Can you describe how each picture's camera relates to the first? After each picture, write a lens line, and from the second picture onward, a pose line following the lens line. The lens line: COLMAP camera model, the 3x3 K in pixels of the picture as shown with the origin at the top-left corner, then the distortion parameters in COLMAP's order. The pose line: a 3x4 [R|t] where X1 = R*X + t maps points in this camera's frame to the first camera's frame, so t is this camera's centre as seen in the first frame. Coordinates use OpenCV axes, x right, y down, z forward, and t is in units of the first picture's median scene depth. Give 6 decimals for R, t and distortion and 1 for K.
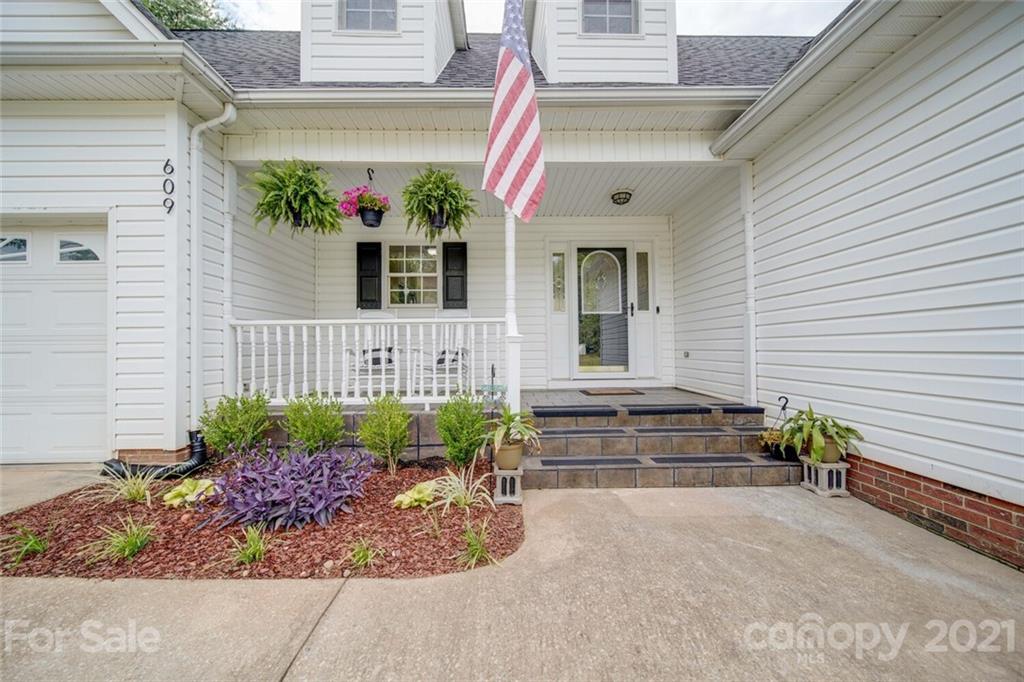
lens RADIAL K [[362.5, 0, 509.6], [0, 362.5, 343.1], [0, 0, 1]] dist [0.001161, -0.000130]
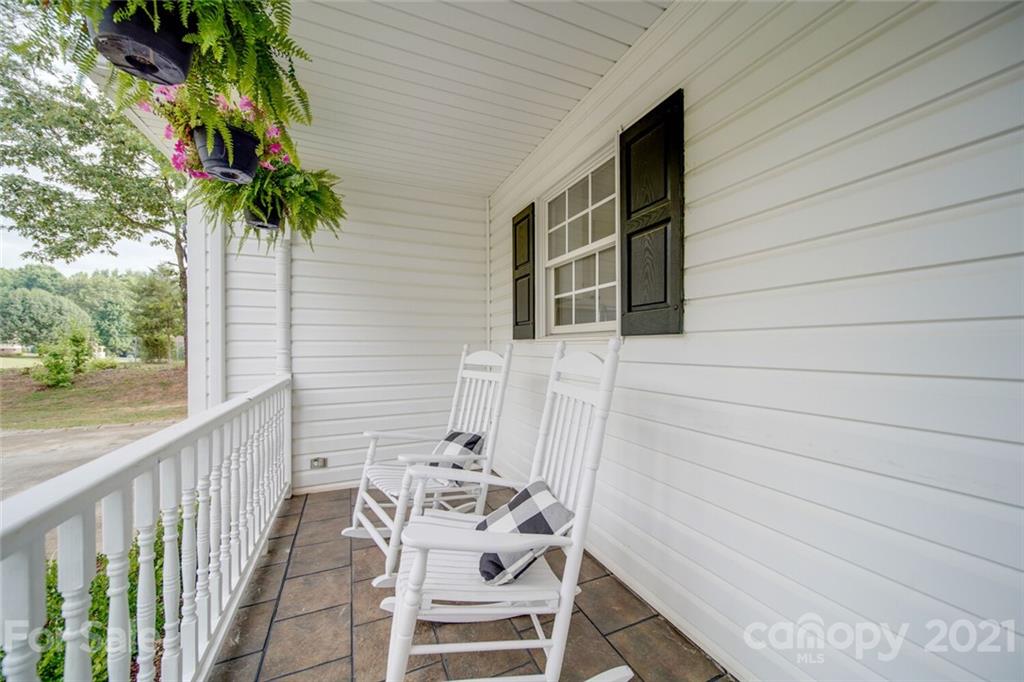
lens RADIAL K [[362.5, 0, 506.3], [0, 362.5, 344.6], [0, 0, 1]] dist [0.001161, -0.000130]
pose [[0.368617, 0.006997, -0.929555, 0.084874], [0.013722, 0.999822, 0.012967, -0.092100], [0.929480, -0.017535, 0.368455, 0.776625]]
